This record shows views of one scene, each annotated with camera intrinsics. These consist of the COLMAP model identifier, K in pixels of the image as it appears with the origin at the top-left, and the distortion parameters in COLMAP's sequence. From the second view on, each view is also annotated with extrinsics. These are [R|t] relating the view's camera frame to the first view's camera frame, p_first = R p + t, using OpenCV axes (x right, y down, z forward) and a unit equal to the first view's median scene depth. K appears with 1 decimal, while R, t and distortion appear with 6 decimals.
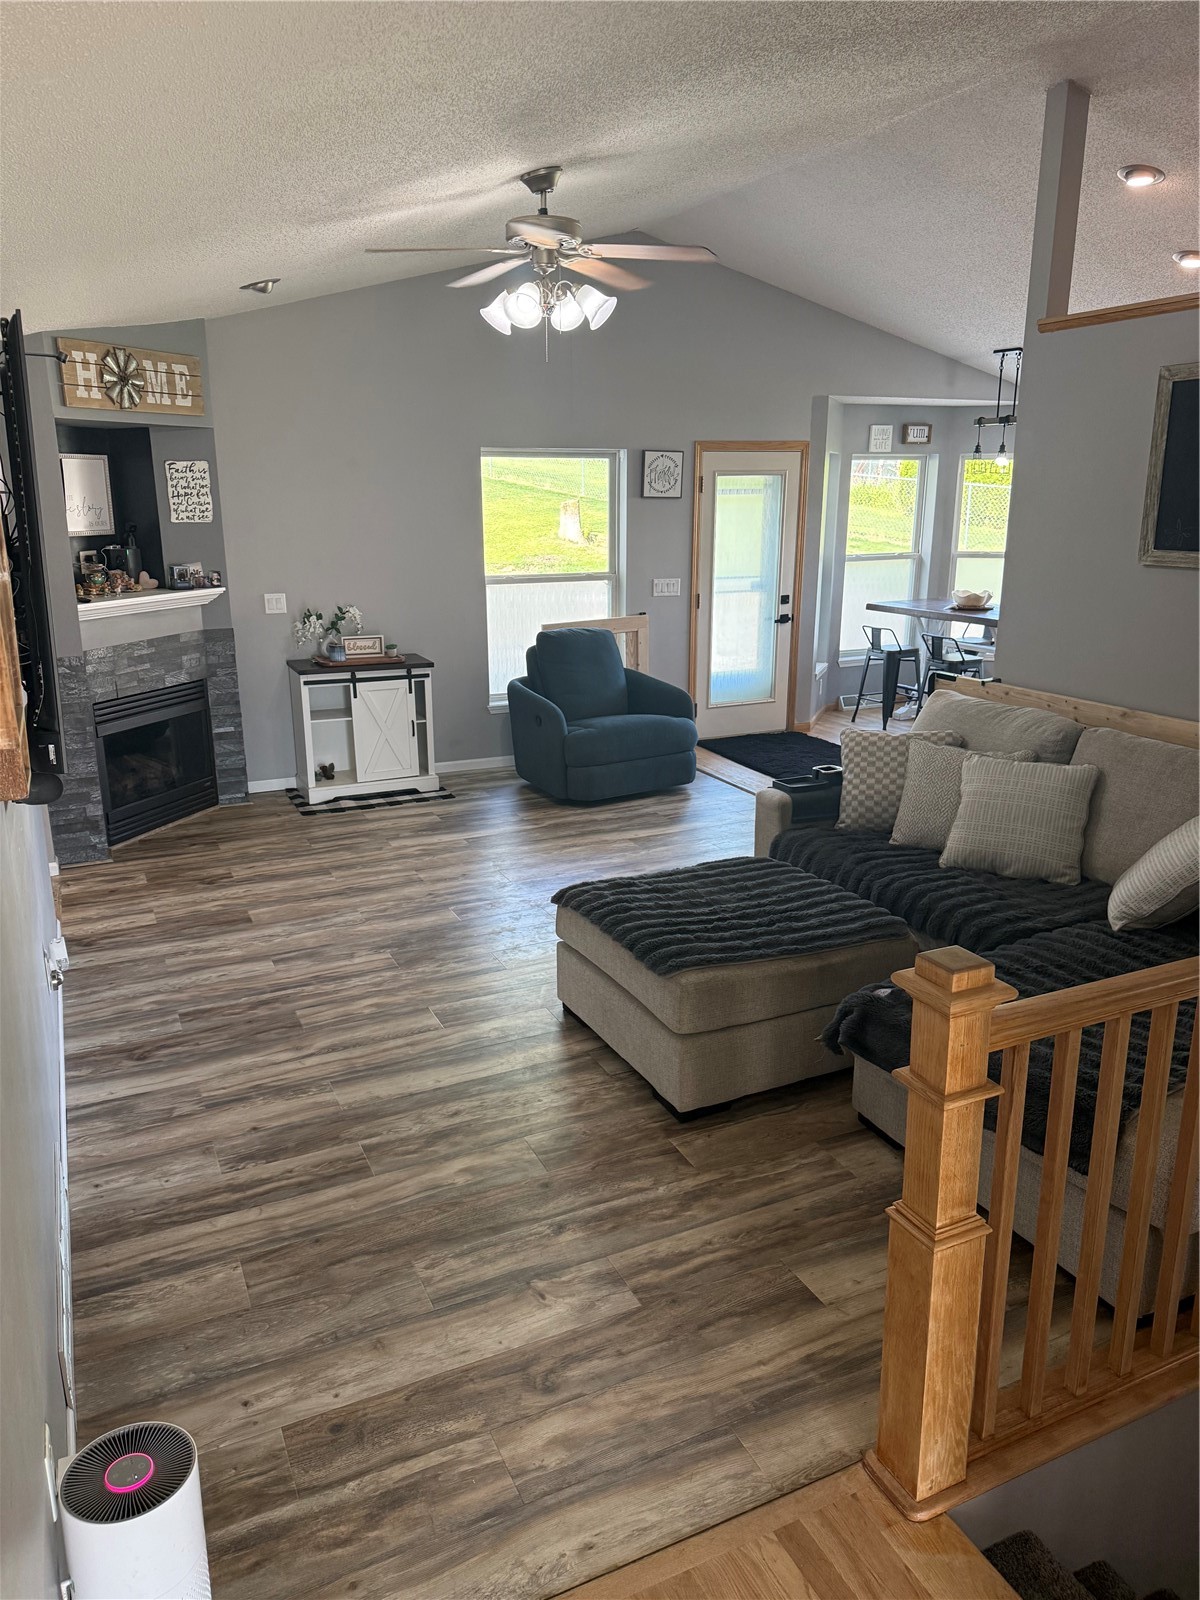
lens RADIAL K [[1131.7, 0, 607.0], [0, 1131.7, 806.3], [0, 0, 1]] dist [0.028275, -0.026670]
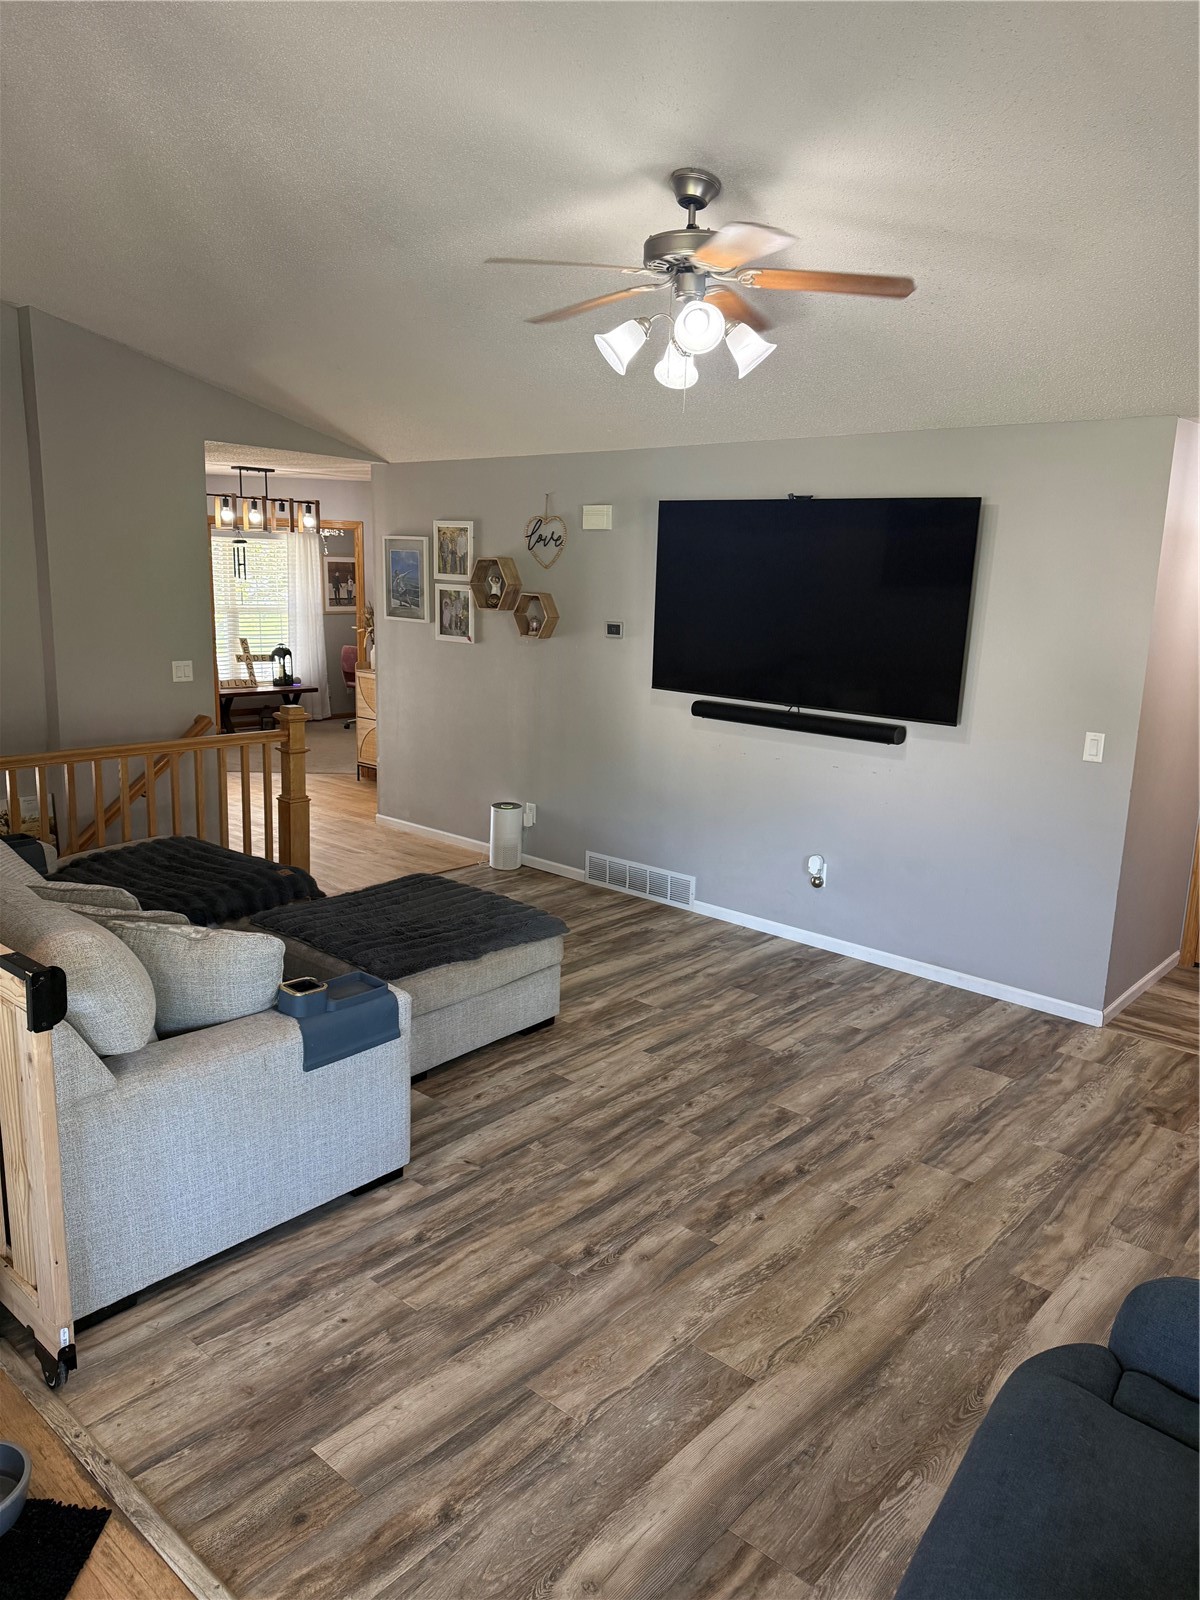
lens RADIAL K [[1131.7, 0, 603.3], [0, 1131.7, 801.6], [0, 0, 1]] dist [0.028275, -0.026670]
pose [[-0.925419, 0.041472, -0.376669, 0.232732], [-0.133780, 0.894236, 0.427135, -0.355921], [0.354545, 0.445670, -0.821995, 1.314865]]
